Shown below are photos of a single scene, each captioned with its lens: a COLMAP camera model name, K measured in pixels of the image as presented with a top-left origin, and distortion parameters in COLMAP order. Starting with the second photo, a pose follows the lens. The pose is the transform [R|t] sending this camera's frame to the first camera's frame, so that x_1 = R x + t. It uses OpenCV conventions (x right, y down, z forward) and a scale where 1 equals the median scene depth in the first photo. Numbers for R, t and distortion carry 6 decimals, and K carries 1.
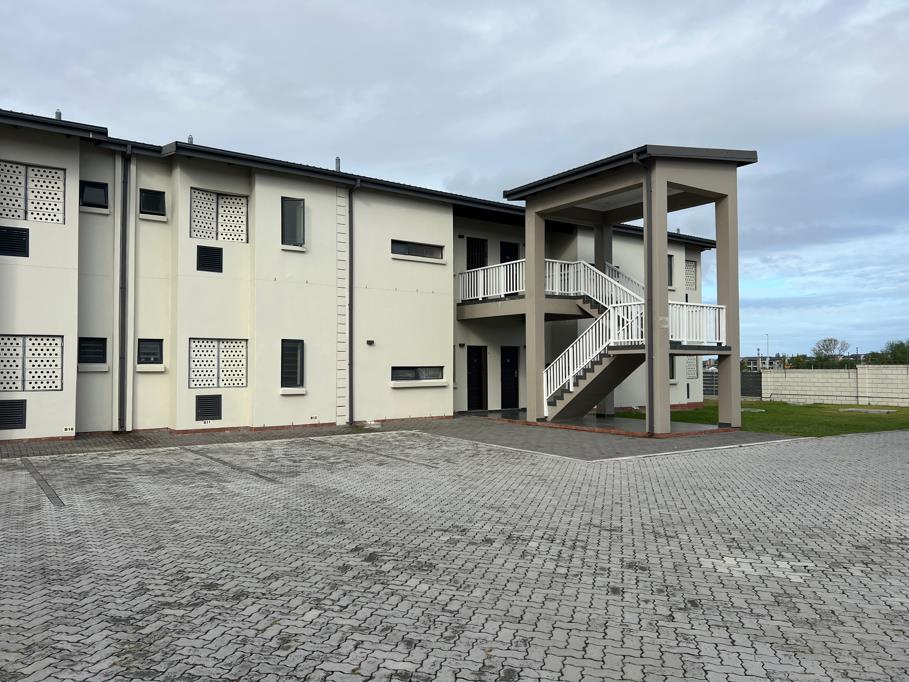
lens RADIAL K [[686.3, 0, 448.9], [0, 686.3, 343.7], [0, 0, 1]] dist [0.072755, -0.108206]
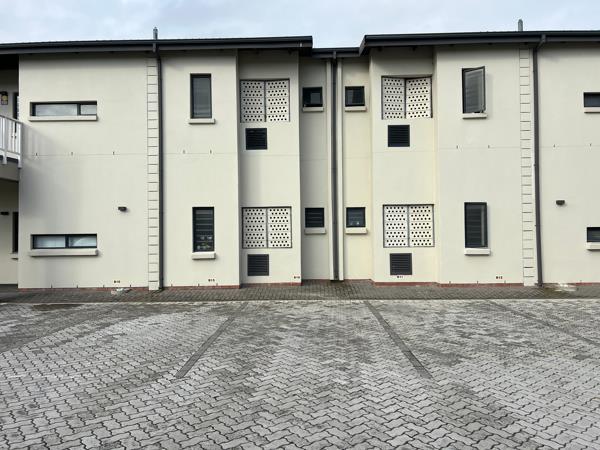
lens RADIAL K [[453.0, 0, 296.3], [0, 453.0, 226.8], [0, 0, 1]] dist [0.072755, -0.108206]
pose [[0.803372, -0.015468, -0.595277, -0.032536], [0.028515, 0.999515, 0.012511, 0.015026], [0.594795, -0.027025, 0.803423, 0.284365]]
